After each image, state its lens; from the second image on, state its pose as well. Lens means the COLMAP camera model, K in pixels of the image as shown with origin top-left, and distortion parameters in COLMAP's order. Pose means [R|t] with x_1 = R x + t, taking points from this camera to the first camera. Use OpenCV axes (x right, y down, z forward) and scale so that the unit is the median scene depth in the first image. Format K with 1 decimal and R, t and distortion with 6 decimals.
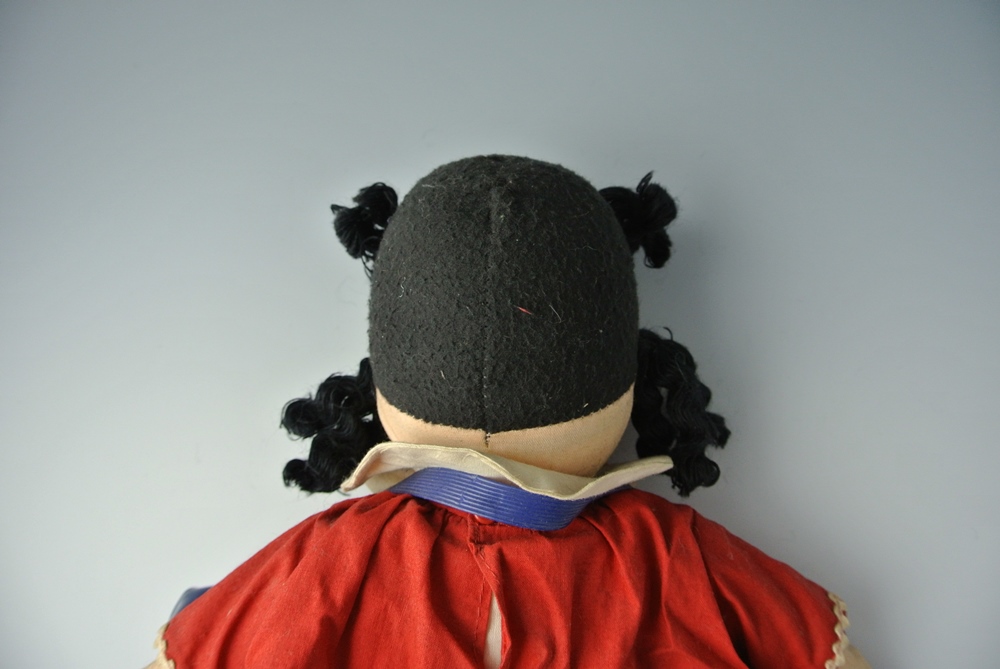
lens RADIAL K [[780.5, 0, 500.0], [0, 780.5, 334.5], [0, 0, 1]] dist [-0.114953, 0.043860]
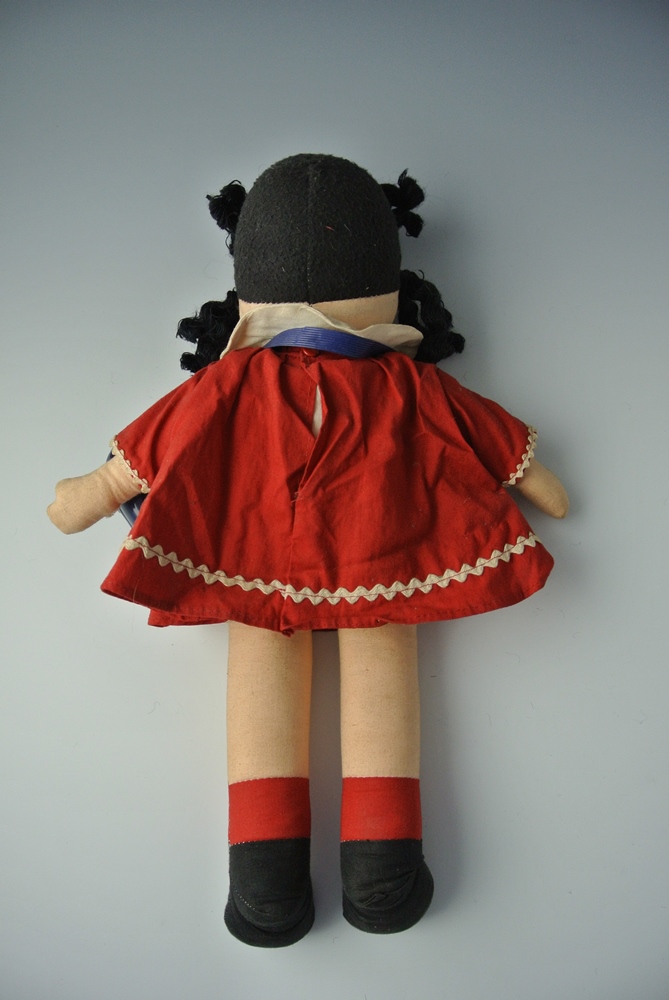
lens RADIAL K [[780.5, 0, 334.5], [0, 780.5, 500.0], [0, 0, 1]] dist [-0.114953, 0.043860]
pose [[0.999044, -0.028930, 0.032779, -0.031591], [0.028261, 0.999386, 0.020698, 0.528512], [-0.033358, -0.019752, 0.999248, -0.718117]]
